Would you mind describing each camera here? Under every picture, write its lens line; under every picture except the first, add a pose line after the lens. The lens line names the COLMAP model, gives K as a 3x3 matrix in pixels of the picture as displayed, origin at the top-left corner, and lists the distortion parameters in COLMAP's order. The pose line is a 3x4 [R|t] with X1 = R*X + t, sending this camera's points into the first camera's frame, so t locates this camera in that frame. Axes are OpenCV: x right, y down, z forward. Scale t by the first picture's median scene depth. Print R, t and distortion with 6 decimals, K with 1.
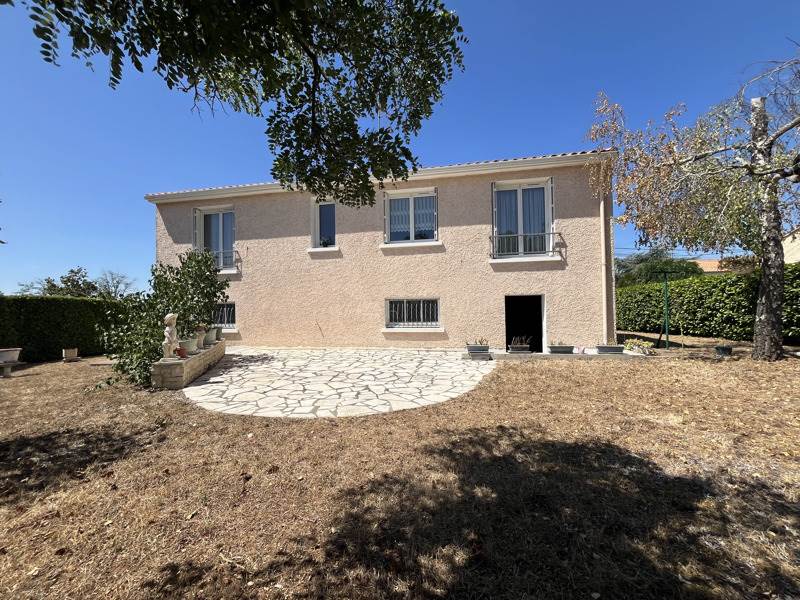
lens RADIAL K [[324.1, 0, 399.9], [0, 324.1, 298.1], [0, 0, 1]] dist [-0.001404, -0.000002]
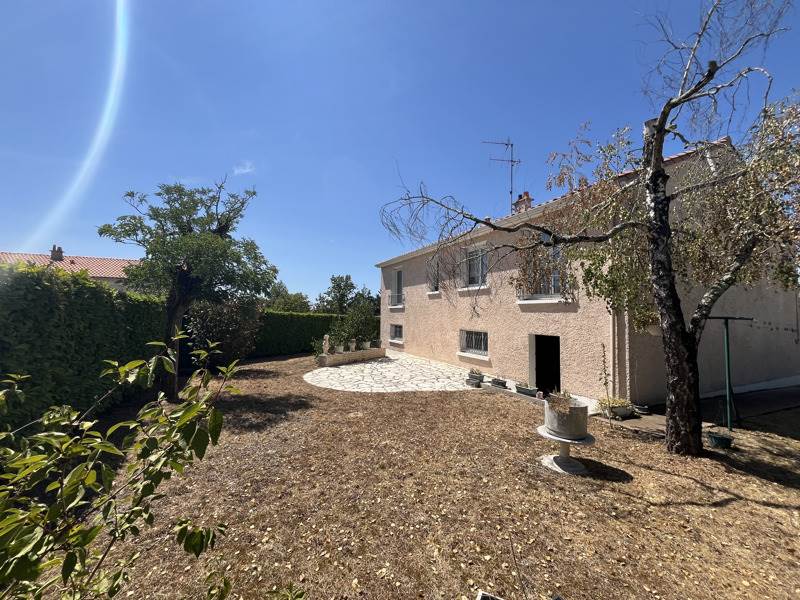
lens RADIAL K [[324.1, 0, 402.3], [0, 324.1, 300.8], [0, 0, 1]] dist [-0.001404, -0.000002]
pose [[0.597889, -0.006732, -0.801551, 0.898330], [-0.008394, 0.999857, -0.014658, -0.096594], [0.801535, 0.015493, 0.597747, 0.021504]]
